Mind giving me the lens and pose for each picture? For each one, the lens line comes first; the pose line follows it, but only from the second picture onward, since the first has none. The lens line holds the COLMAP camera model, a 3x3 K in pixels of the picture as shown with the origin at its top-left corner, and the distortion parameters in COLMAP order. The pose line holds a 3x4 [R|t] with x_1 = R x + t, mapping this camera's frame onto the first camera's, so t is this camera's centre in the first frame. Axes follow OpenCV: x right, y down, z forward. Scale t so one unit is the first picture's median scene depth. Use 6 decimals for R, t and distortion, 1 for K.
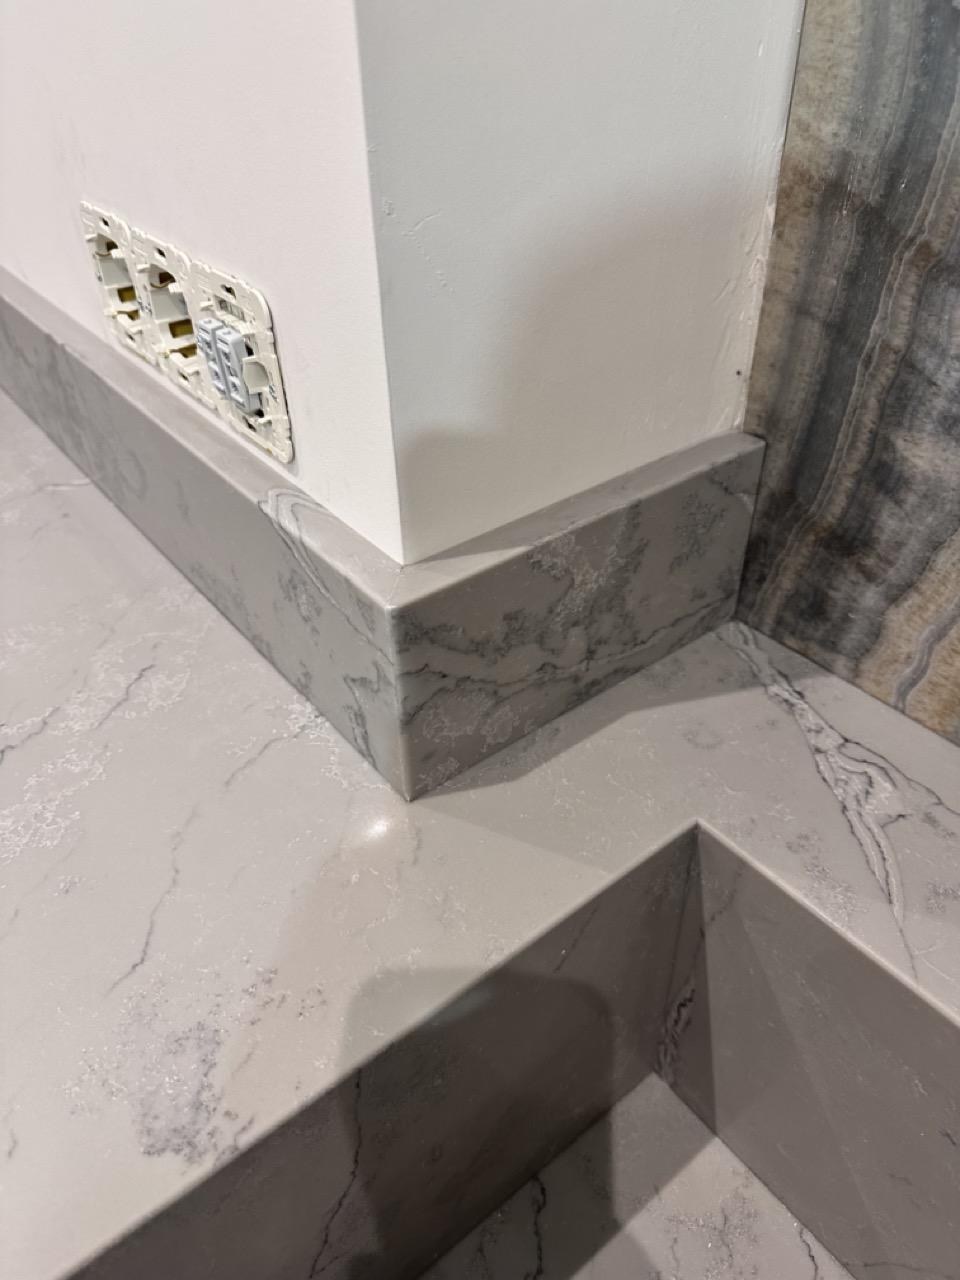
lens RADIAL K [[917.7, 0, 481.6], [0, 917.7, 642.5], [0, 0, 1]] dist [-0.034559, -0.000959]
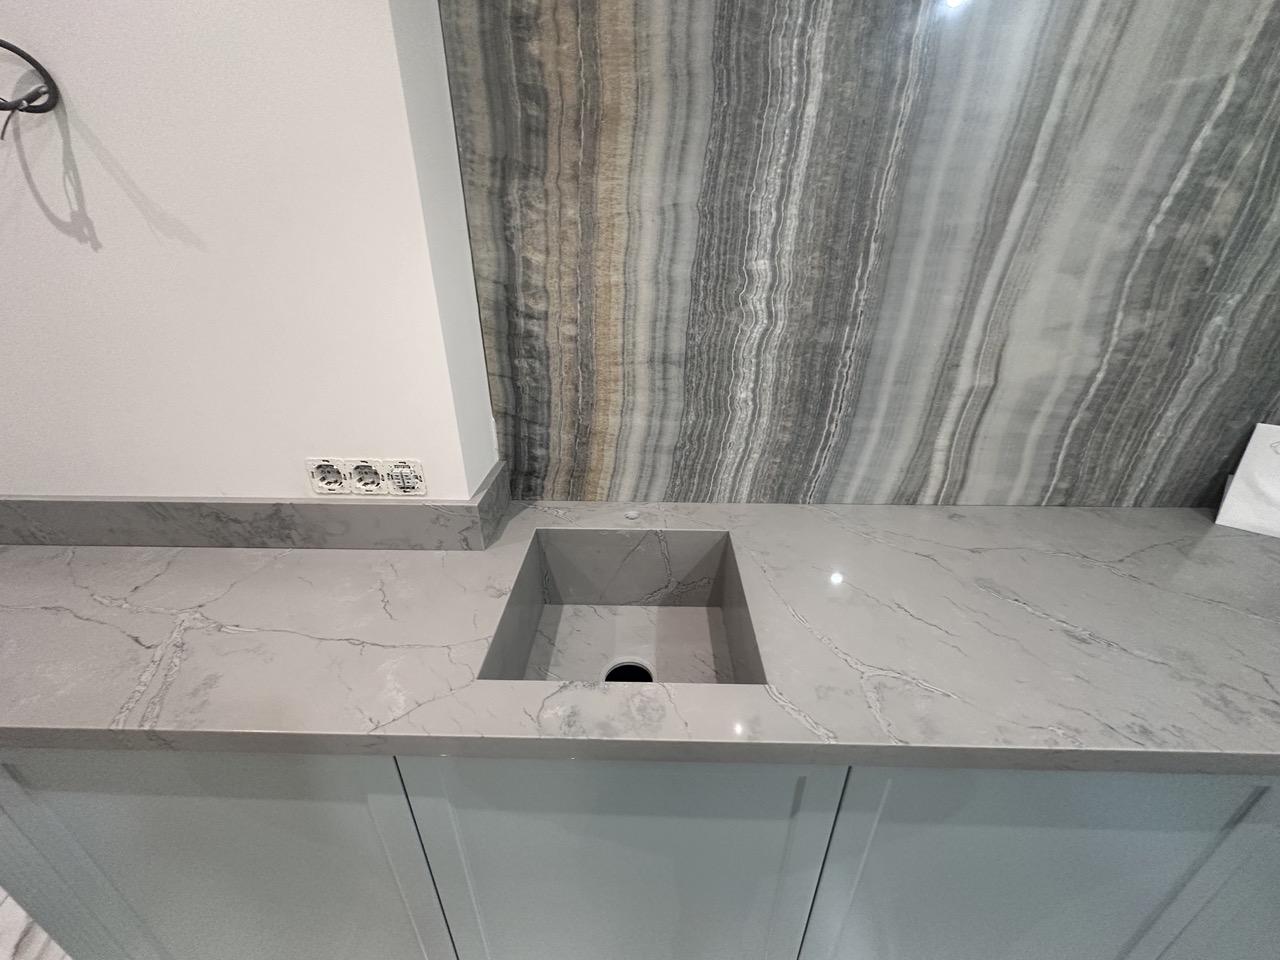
lens RADIAL K [[505.4, 0, 636.2], [0, 505.4, 479.9], [0, 0, 1]] dist [0.002079, -0.000524]
pose [[0.638928, -0.316665, 0.701067, -1.219519], [0.464547, 0.885236, -0.023520, 0.265475], [-0.613161, 0.340707, 0.712708, -1.359560]]
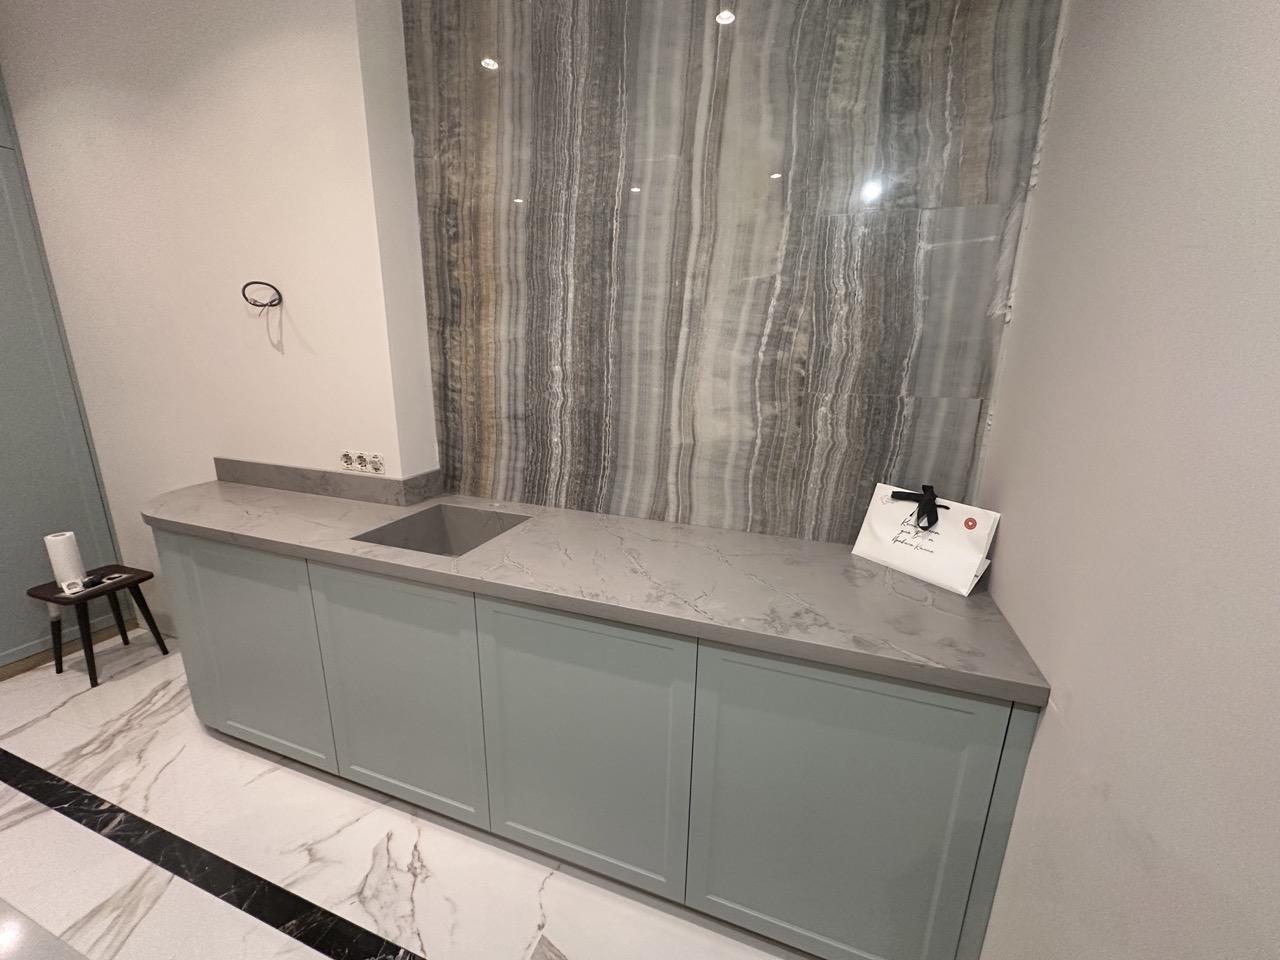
lens RADIAL K [[505.4, 0, 636.3], [0, 505.4, 480.2], [0, 0, 1]] dist [0.002079, -0.000524]
pose [[0.849087, -0.098792, 0.518932, -0.656191], [0.300537, 0.898220, -0.320746, 2.058584], [-0.434428, 0.428300, 0.792358, -3.711568]]
